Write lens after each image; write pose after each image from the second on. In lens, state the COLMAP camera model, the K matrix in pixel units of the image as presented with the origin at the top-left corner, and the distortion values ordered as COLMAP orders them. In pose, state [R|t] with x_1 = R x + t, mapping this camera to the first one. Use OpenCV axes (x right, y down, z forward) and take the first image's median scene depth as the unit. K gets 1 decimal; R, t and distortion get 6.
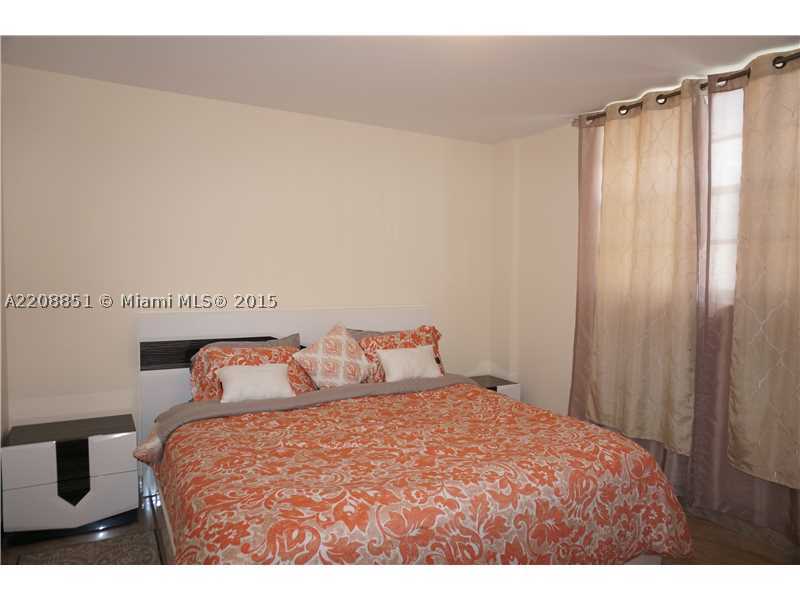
lens RADIAL K [[528.0, 0, 400.0], [0, 528.0, 300.0], [0, 0, 1]] dist [-0.005654, -0.000050]
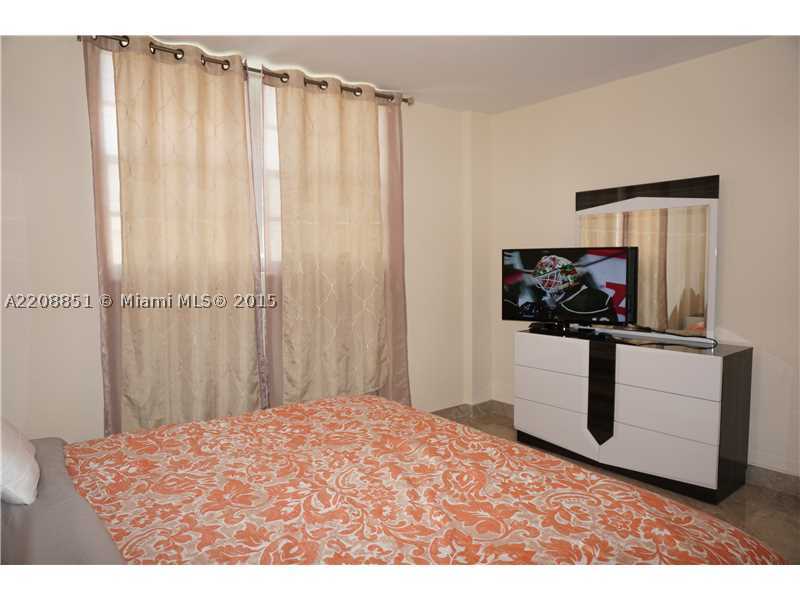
lens RADIAL K [[528.0, 0, 400.0], [0, 528.0, 300.0], [0, 0, 1]] dist [-0.005654, -0.000050]
pose [[-0.157888, -0.087445, 0.983578, -0.599332], [0.050569, 0.994048, 0.096493, -0.034788], [-0.986161, 0.064974, -0.152526, 0.963569]]
